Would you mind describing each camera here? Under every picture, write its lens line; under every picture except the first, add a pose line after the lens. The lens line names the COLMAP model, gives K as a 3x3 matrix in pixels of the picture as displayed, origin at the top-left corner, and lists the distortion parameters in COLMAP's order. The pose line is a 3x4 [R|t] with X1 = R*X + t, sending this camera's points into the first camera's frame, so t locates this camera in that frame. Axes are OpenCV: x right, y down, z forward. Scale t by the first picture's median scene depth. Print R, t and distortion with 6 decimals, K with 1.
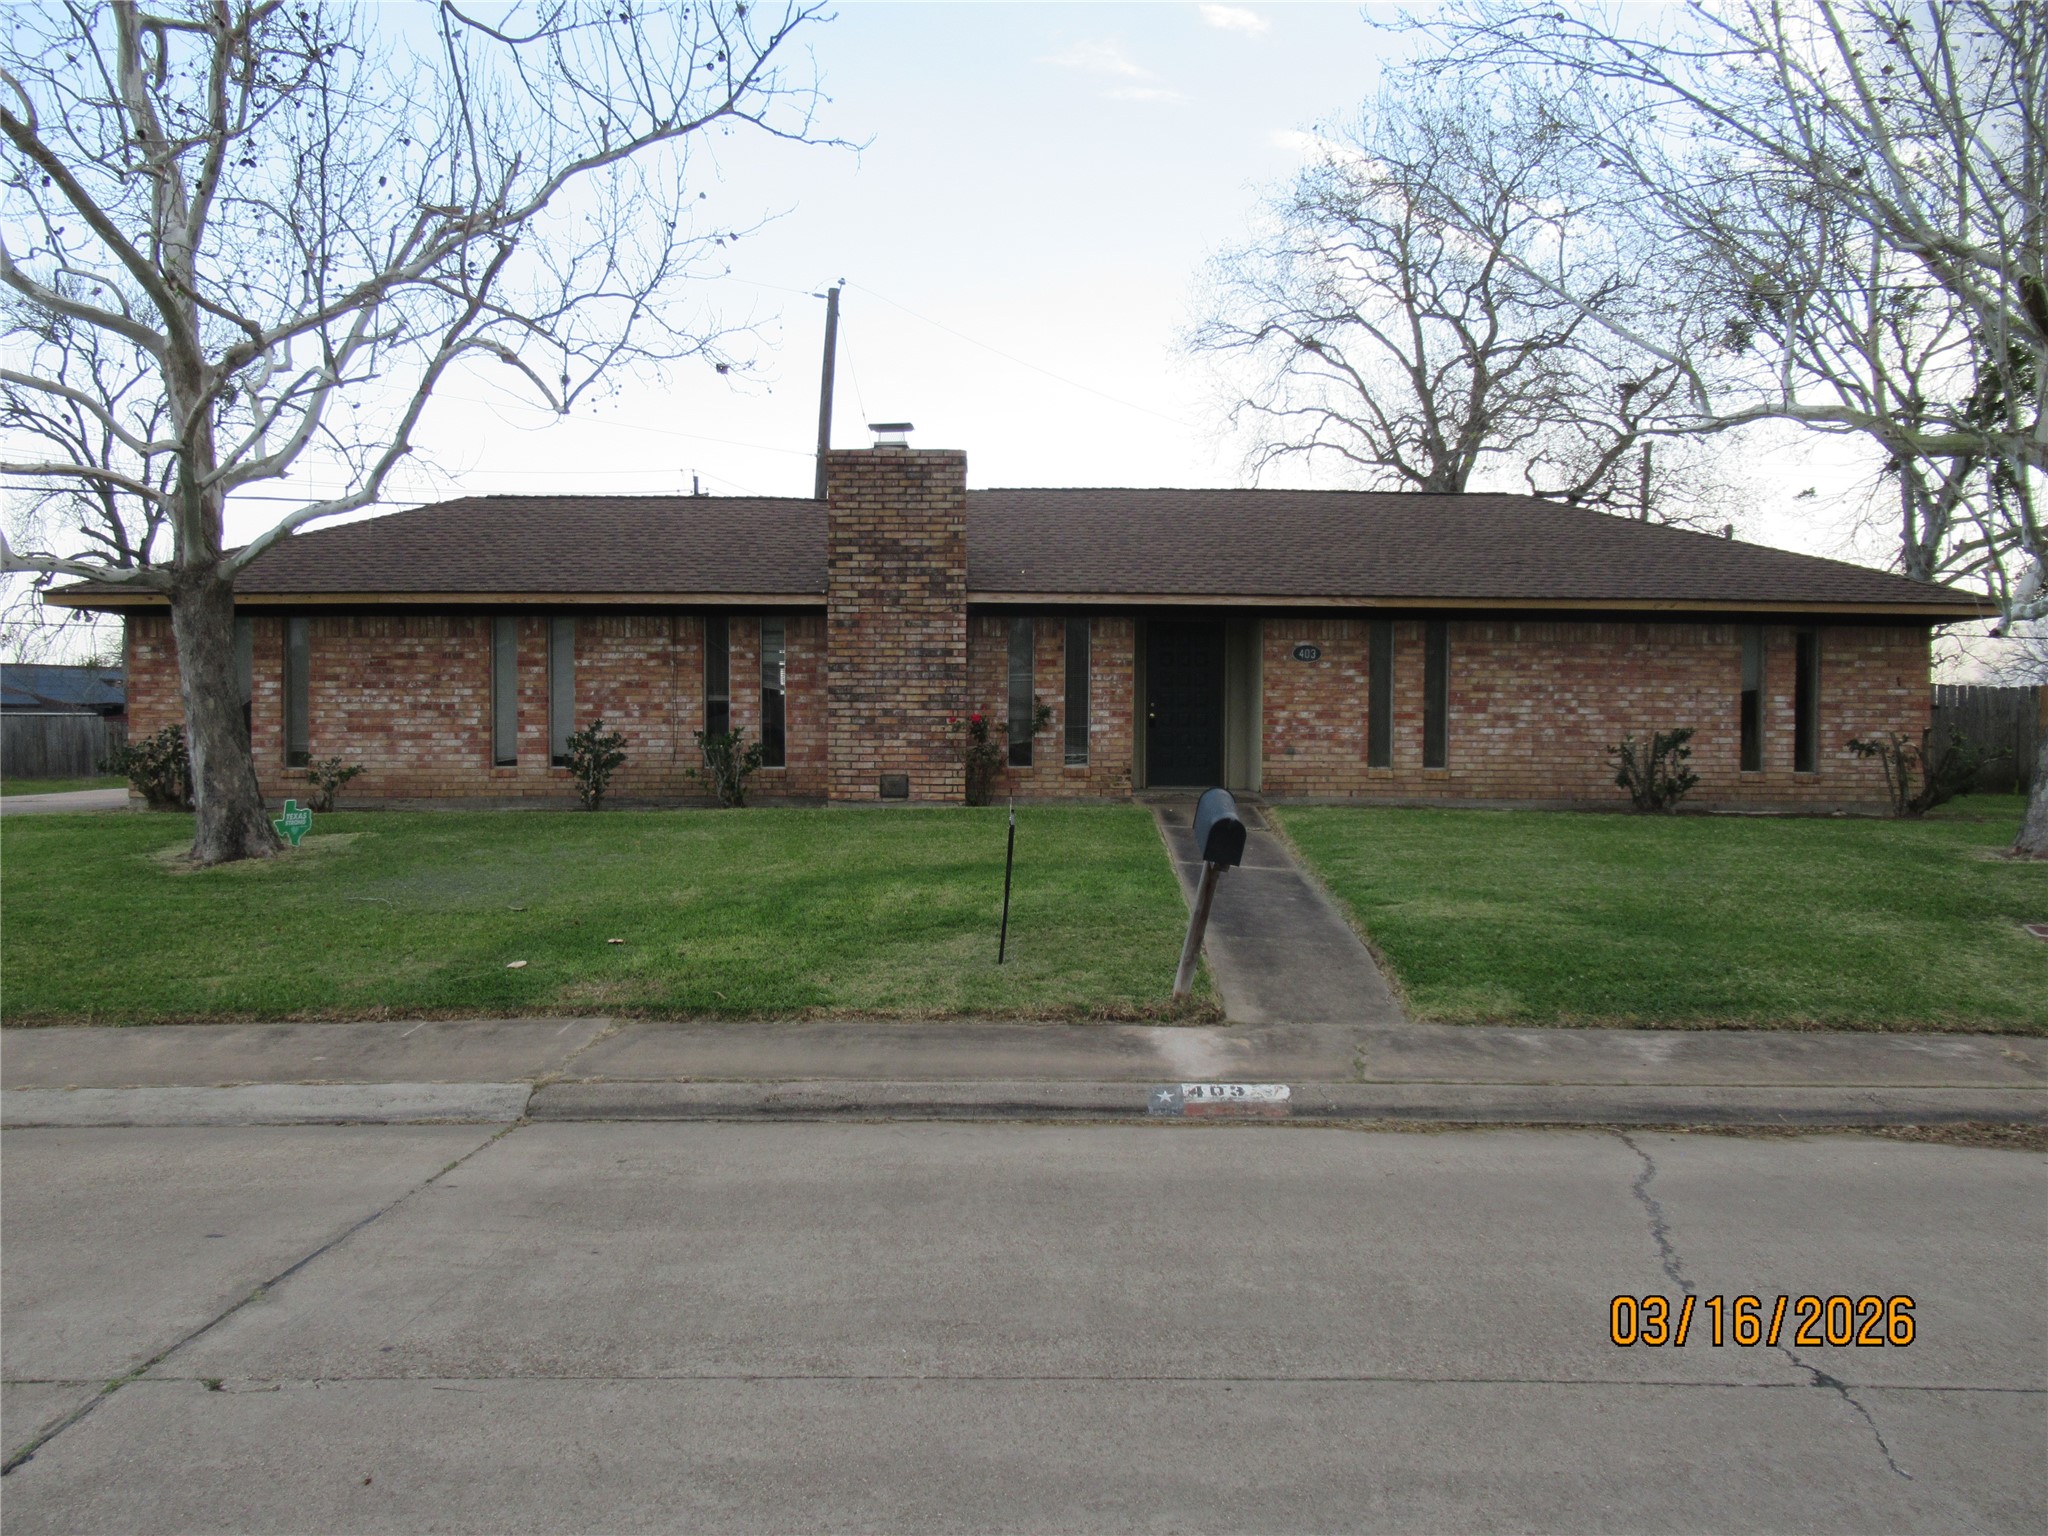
lens RADIAL K [[1817.5, 0, 1024.0], [0, 1817.5, 768.0], [0, 0, 1]] dist [-0.053541, -0.001338]
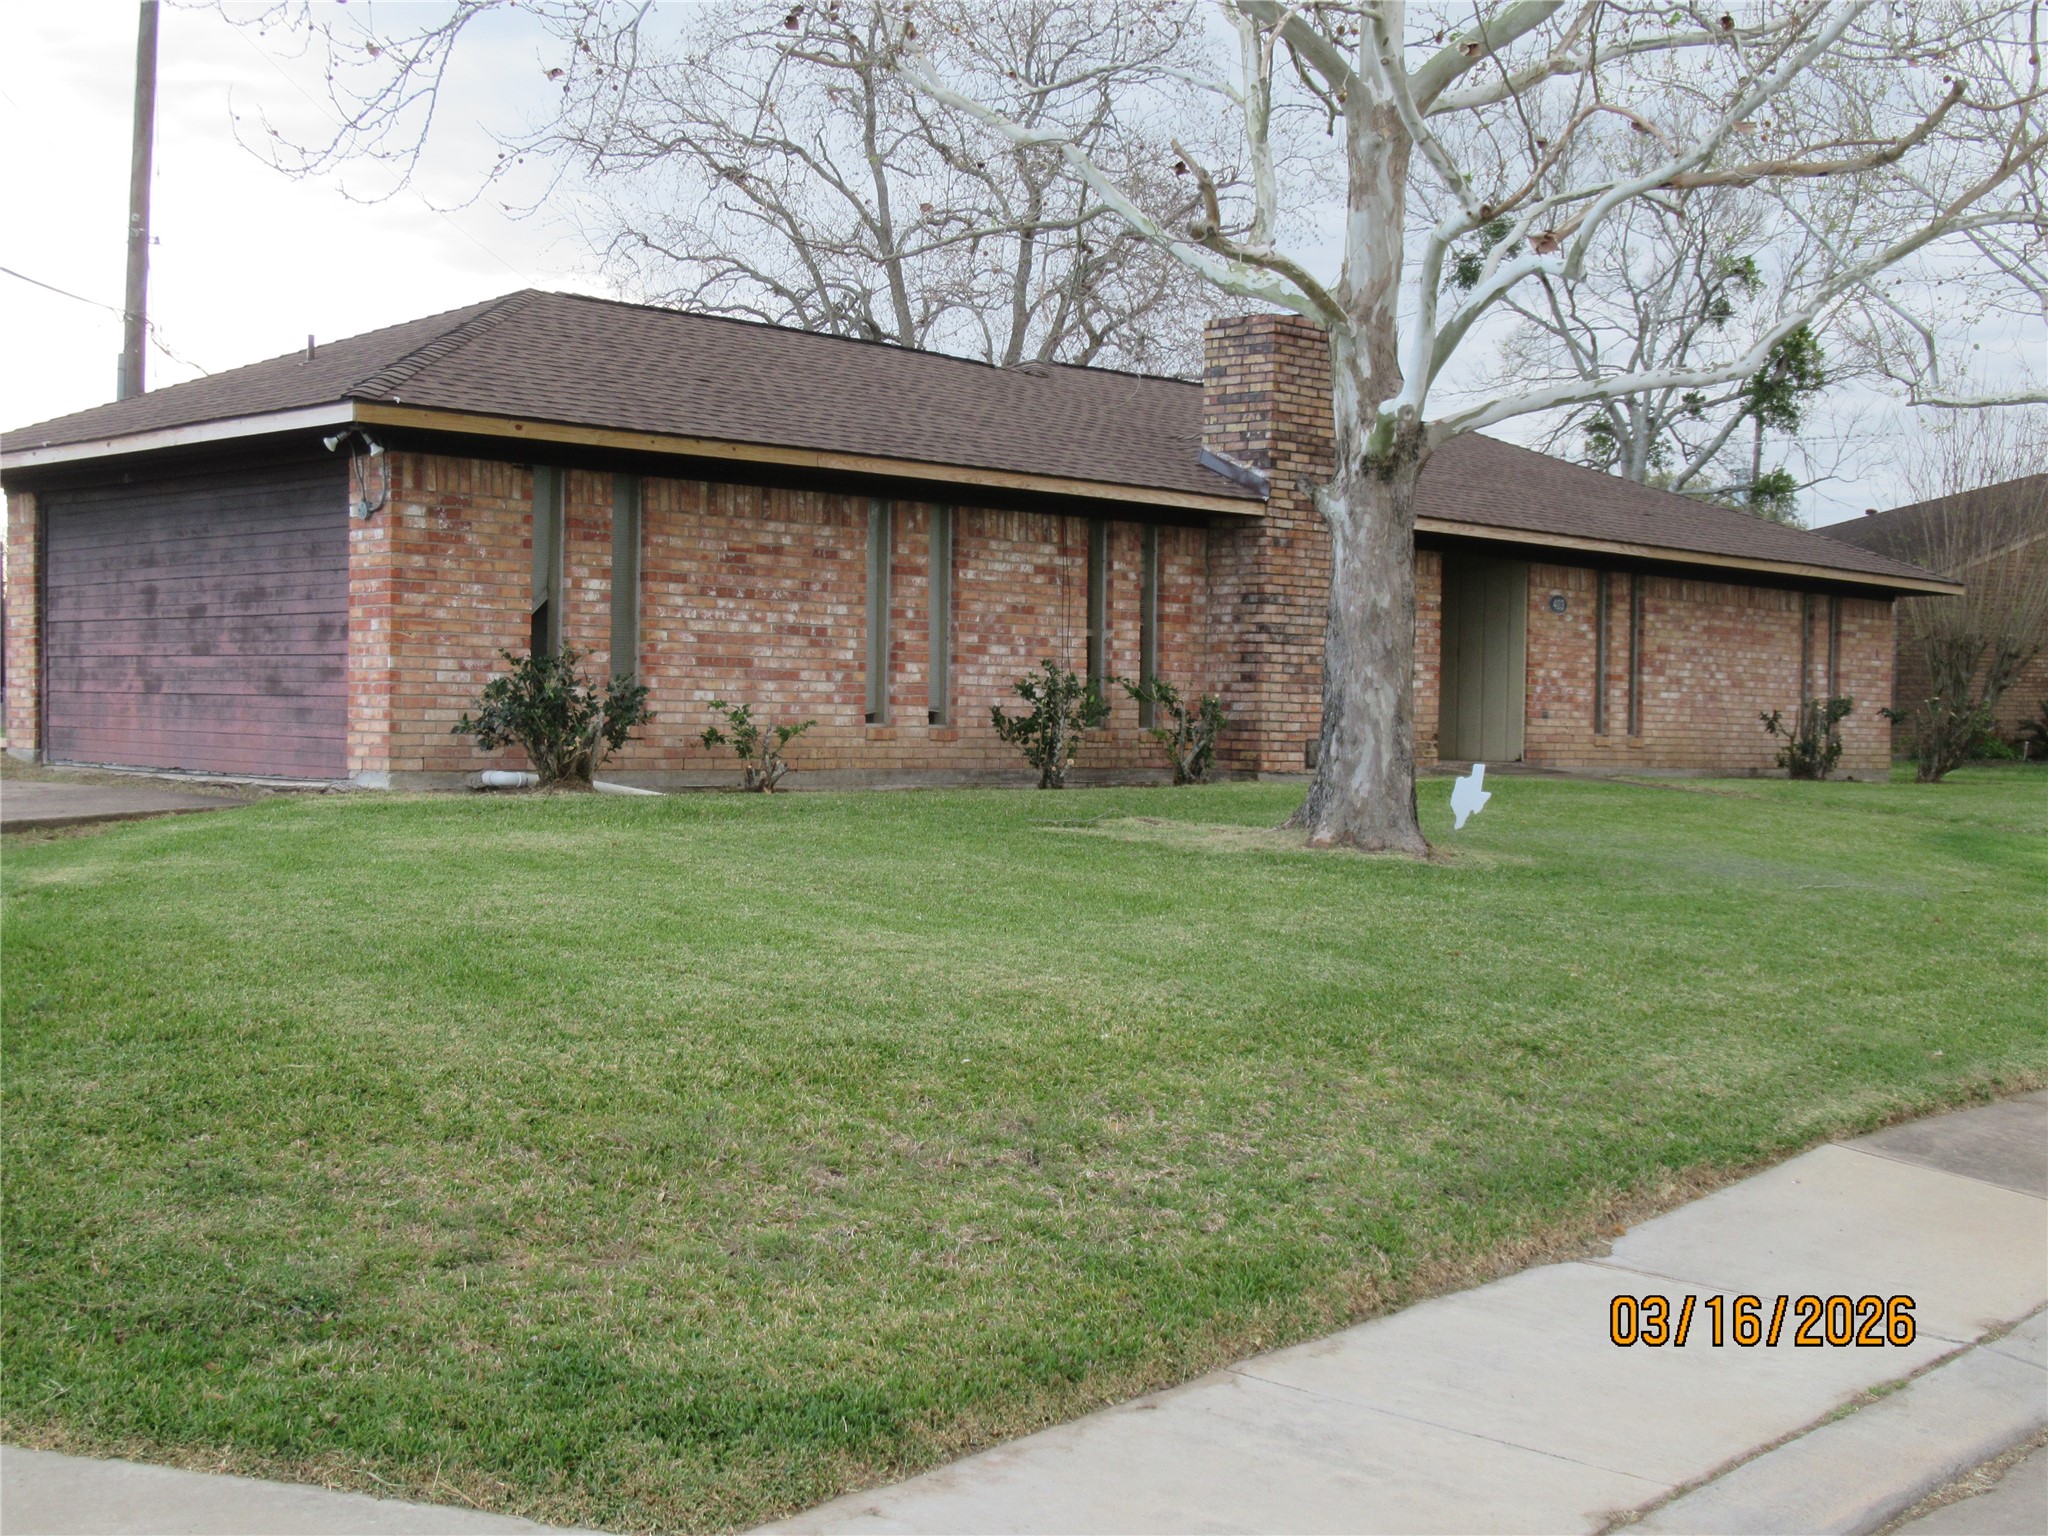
lens RADIAL K [[2486.3, 0, 1024.0], [0, 2486.3, 768.0], [0, 0, 1]] dist [0.013897, -0.006613]
pose [[0.740183, -0.002507, 0.672401, -0.867942], [-0.005342, 0.999940, 0.009608, 0.006393], [-0.672384, -0.010704, 0.740125, 0.285535]]
